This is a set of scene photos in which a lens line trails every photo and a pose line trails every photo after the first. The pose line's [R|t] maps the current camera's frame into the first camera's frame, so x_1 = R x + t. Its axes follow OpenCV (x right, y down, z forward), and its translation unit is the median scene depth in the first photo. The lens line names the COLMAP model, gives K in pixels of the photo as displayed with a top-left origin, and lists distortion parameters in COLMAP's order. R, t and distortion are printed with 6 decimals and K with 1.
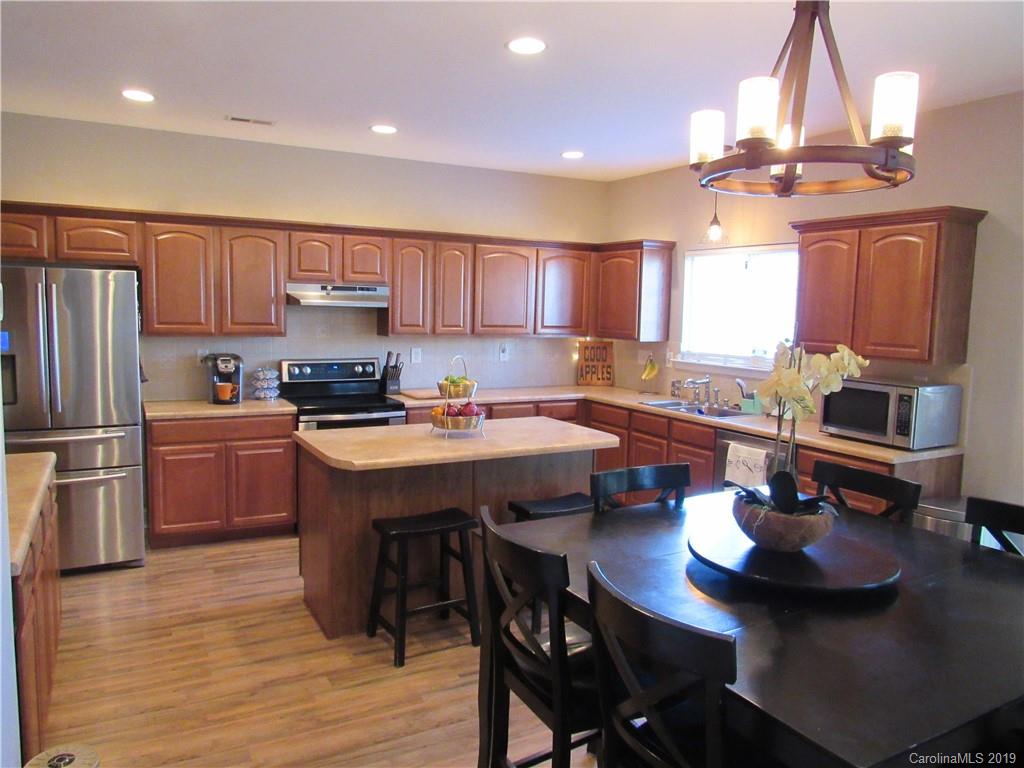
lens RADIAL K [[733.4, 0, 475.8], [0, 733.4, 386.0], [0, 0, 1]] dist [-0.028033, 0.011789]
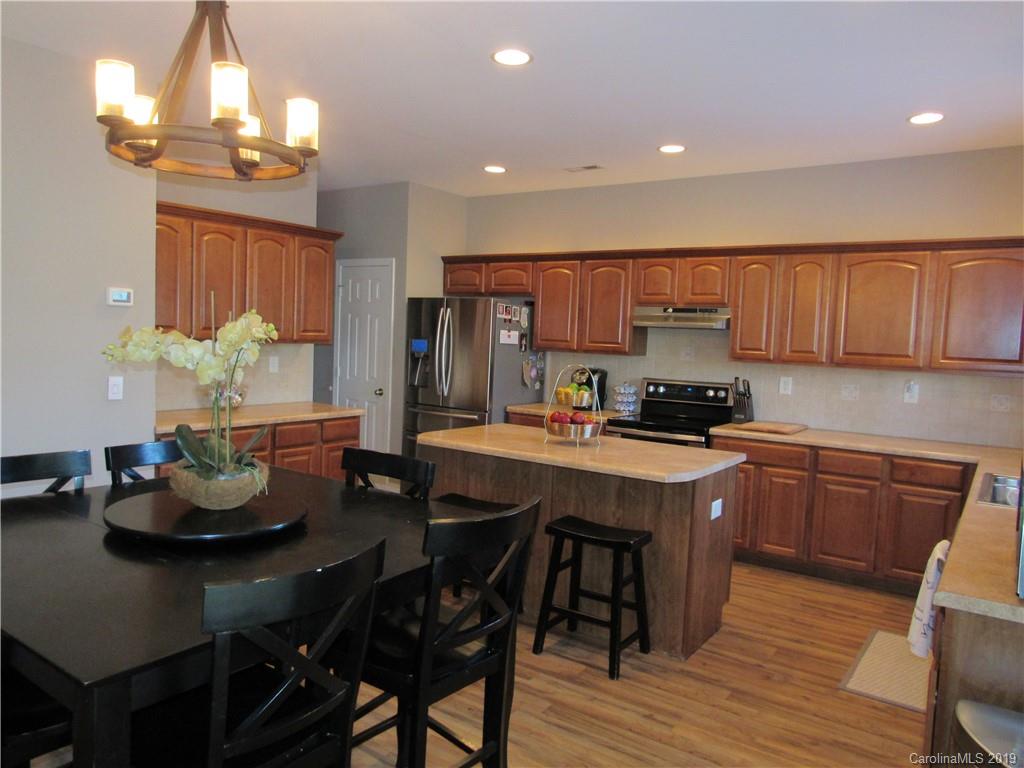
lens RADIAL K [[733.4, 0, 509.7], [0, 733.4, 382.9], [0, 0, 1]] dist [-0.028033, 0.011789]
pose [[0.464125, 0.063772, -0.883471, 0.571725], [-0.109971, 0.993837, 0.013966, -0.021045], [0.878917, 0.090674, 0.468277, 0.310951]]
